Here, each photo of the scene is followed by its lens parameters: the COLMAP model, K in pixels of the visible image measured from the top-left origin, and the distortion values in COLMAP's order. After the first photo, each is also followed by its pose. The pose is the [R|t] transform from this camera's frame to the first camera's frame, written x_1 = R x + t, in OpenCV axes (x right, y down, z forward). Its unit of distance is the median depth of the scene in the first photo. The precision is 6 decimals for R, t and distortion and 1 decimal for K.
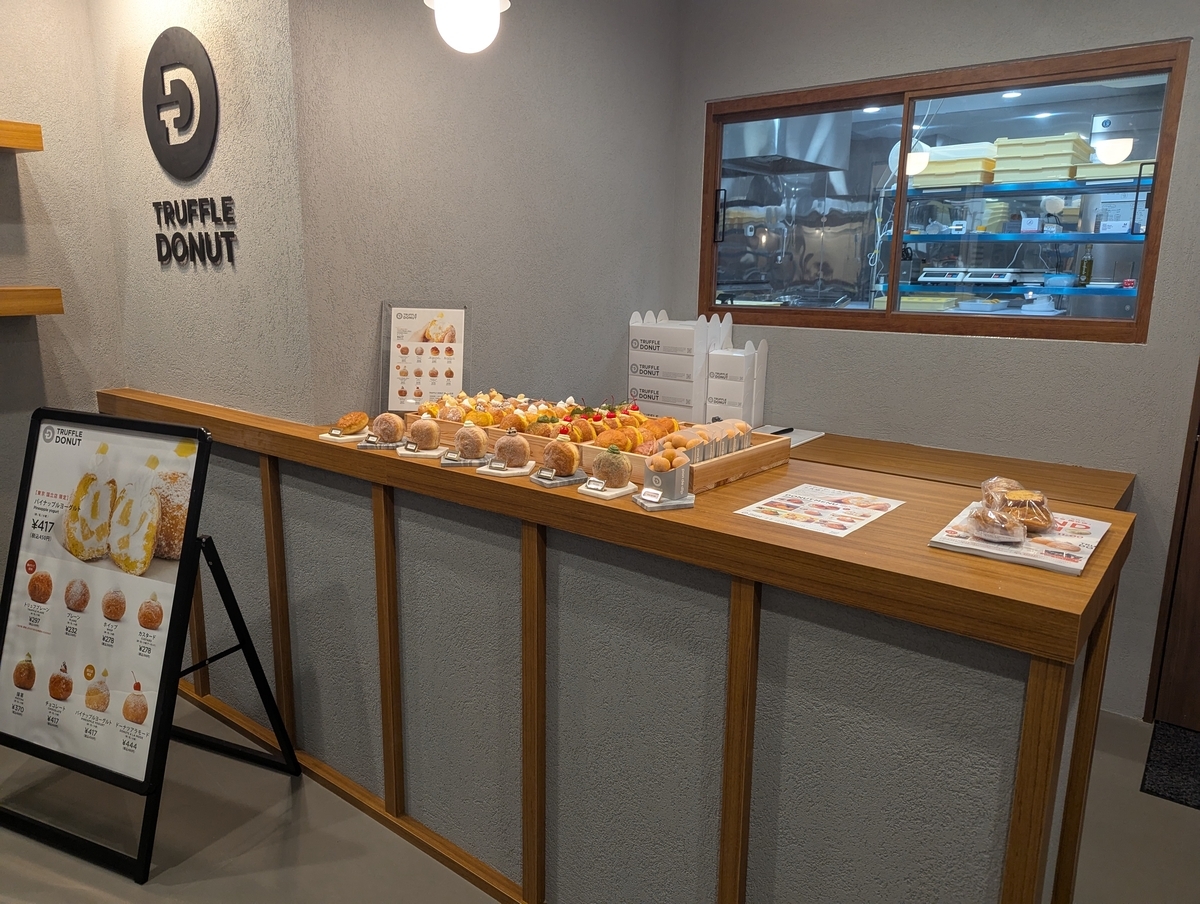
lens RADIAL K [[861.8, 0, 600.0], [0, 861.8, 452.0], [0, 0, 1]] dist [0.010125, -0.011369]
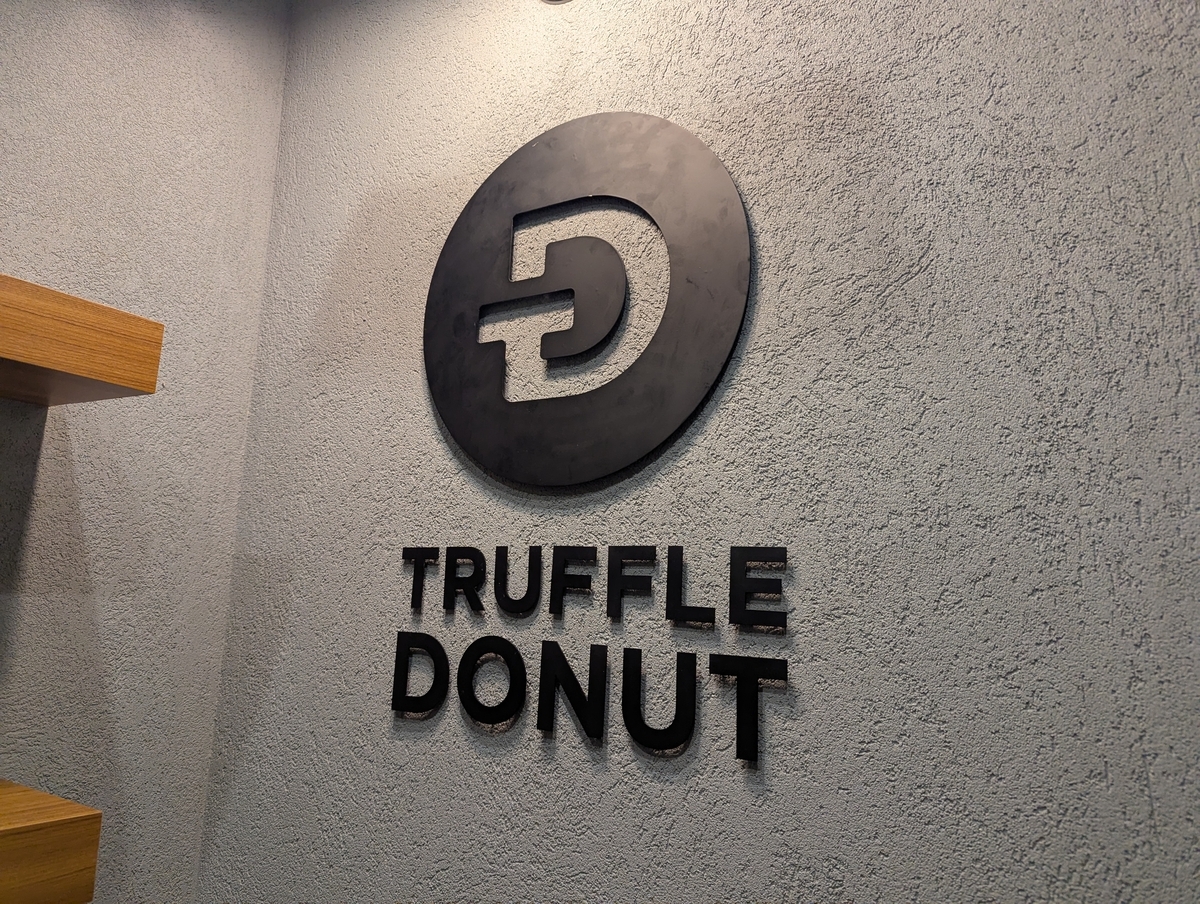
lens RADIAL K [[861.8, 0, 600.0], [0, 861.8, 452.0], [0, 0, 1]] dist [0.010125, -0.011369]
pose [[0.994437, 0.048971, 0.093255, -0.489587], [-0.010321, 0.926393, -0.376415, -0.196502], [-0.104824, 0.373359, 0.921746, 0.661461]]
